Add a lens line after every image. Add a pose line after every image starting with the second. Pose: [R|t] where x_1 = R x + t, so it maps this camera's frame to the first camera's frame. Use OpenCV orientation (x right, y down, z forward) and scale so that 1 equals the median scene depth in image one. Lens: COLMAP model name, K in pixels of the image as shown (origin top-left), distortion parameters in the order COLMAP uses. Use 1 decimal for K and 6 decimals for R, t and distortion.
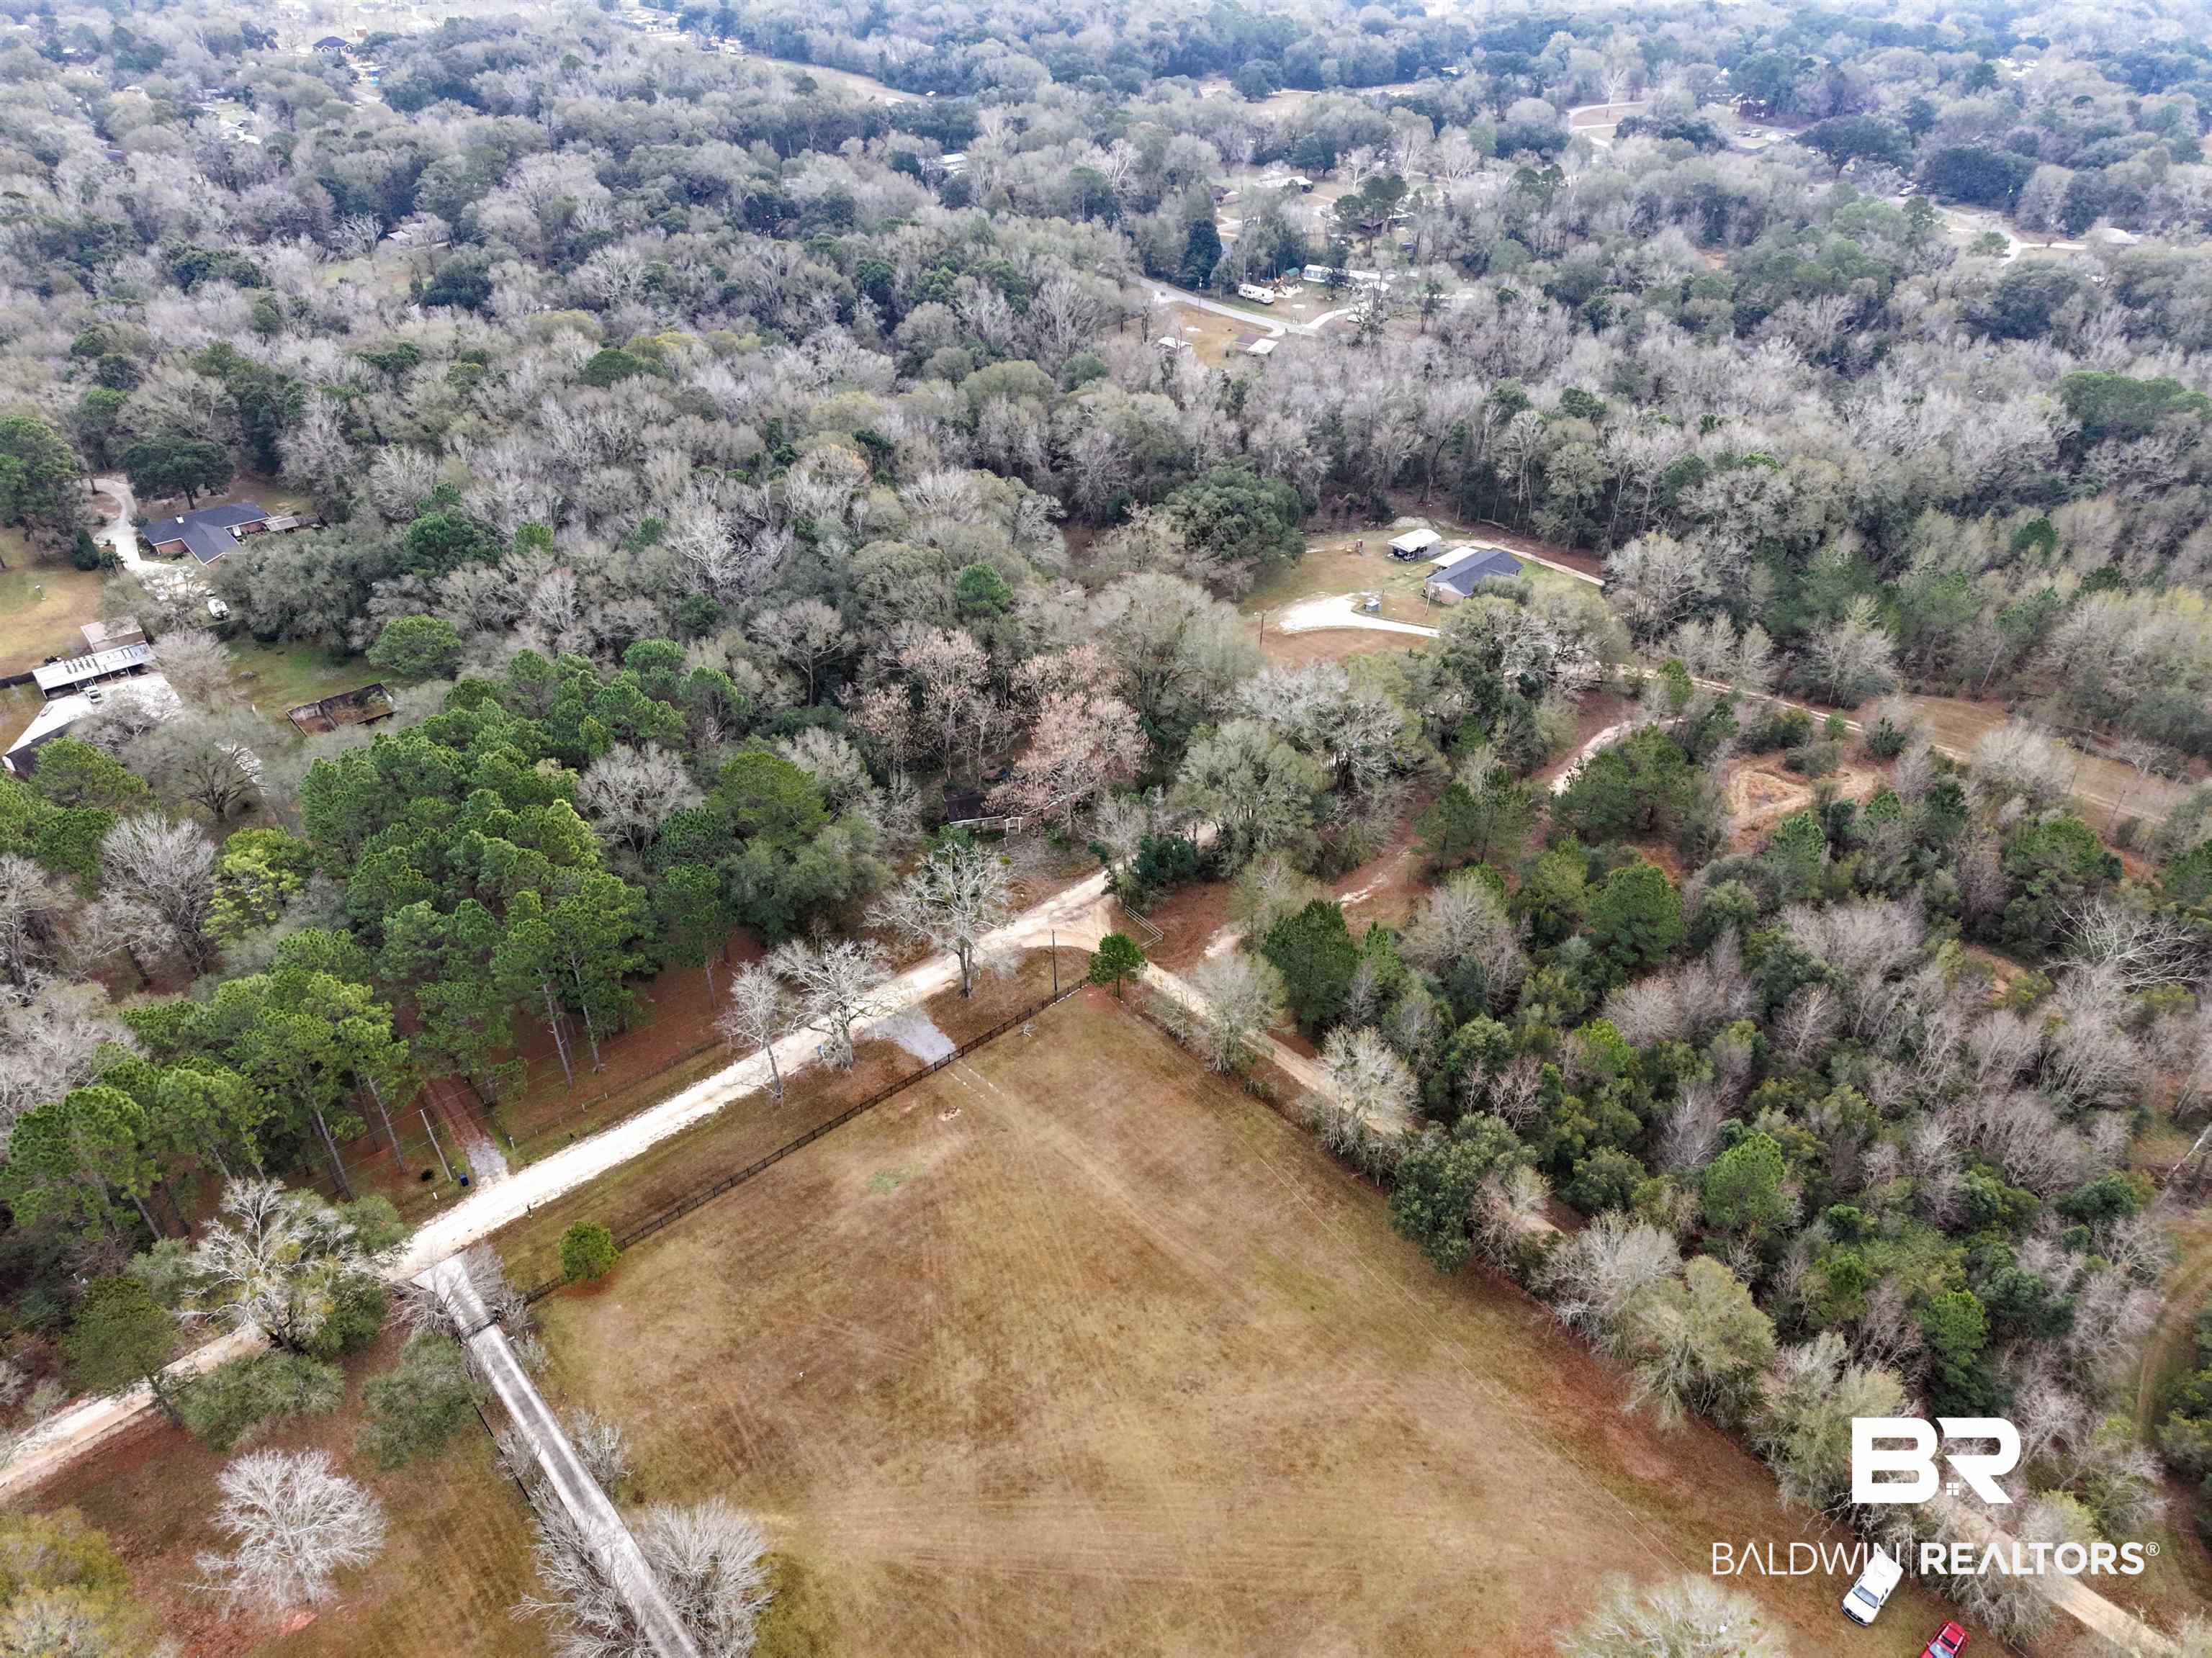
lens RADIAL K [[1541.5, 0, 1111.4], [0, 1541.5, 822.3], [0, 0, 1]] dist [0.003406, -0.000752]
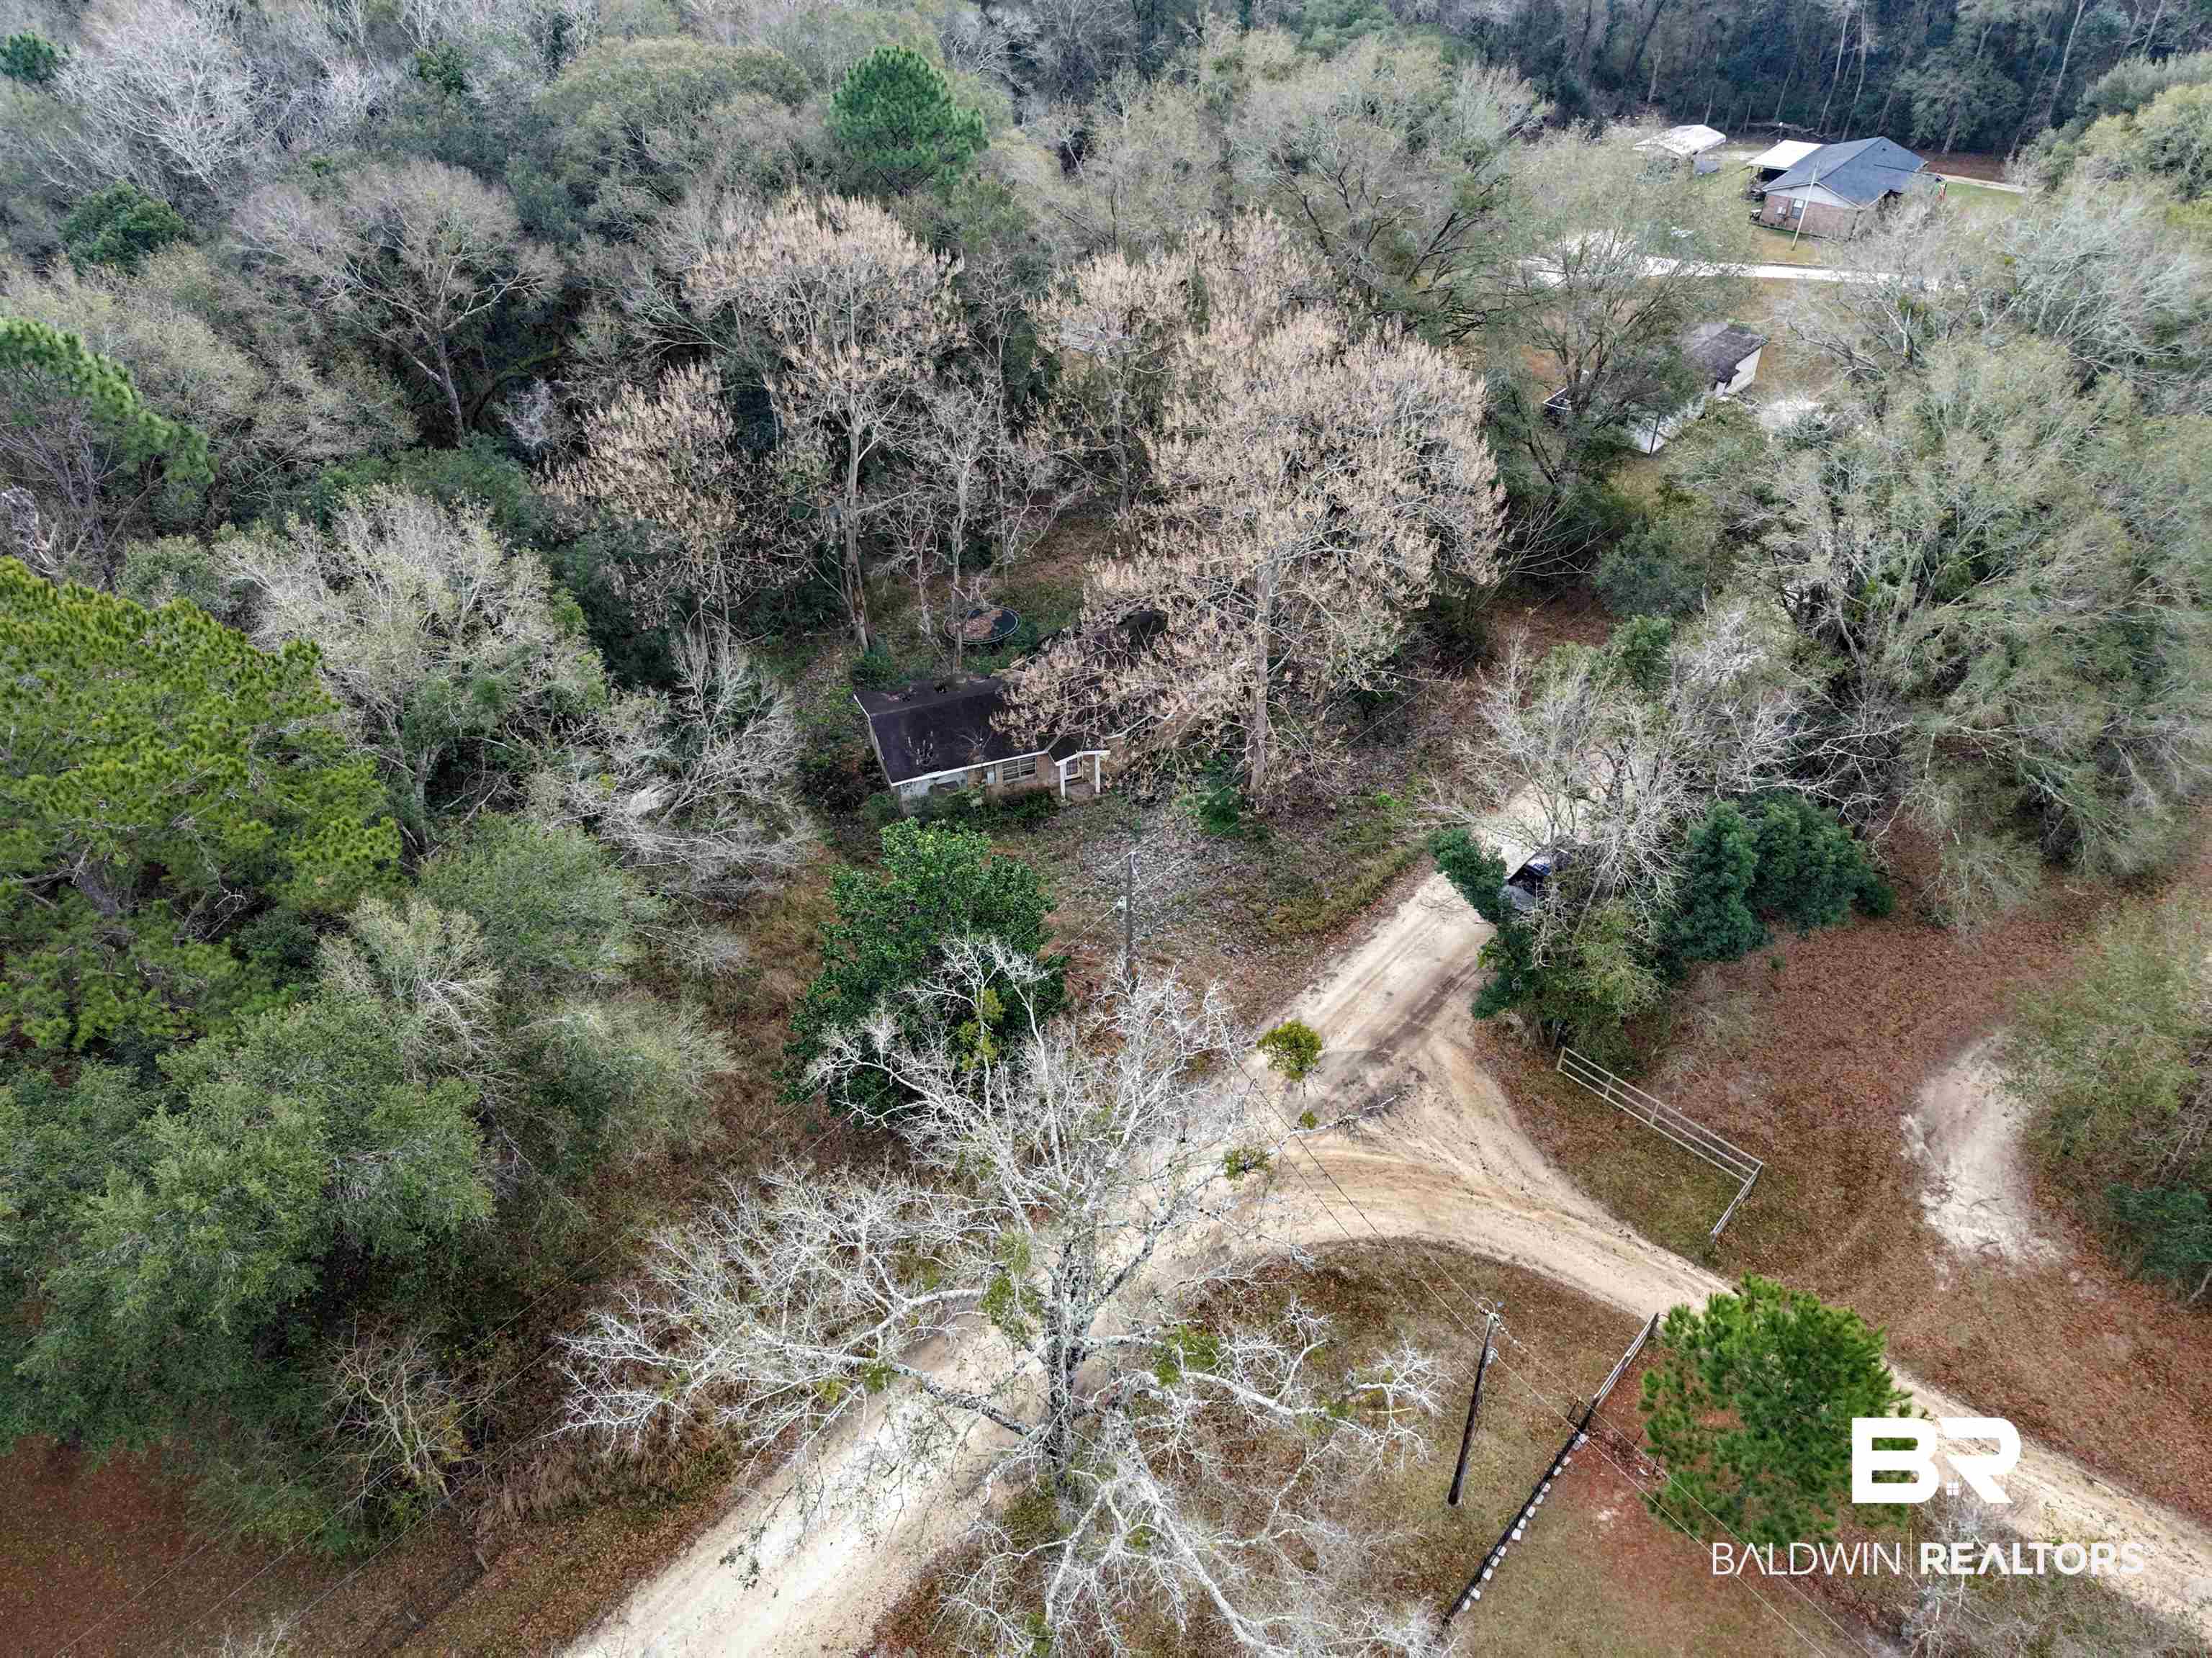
lens RADIAL K [[1541.5, 0, 1100.0], [0, 1541.5, 839.8], [0, 0, 1]] dist [0.003406, -0.000752]
pose [[0.993790, -0.078707, 0.078659, -0.085472], [0.070899, 0.992702, 0.097553, -0.015868], [-0.085763, -0.091370, 0.992117, 0.660337]]
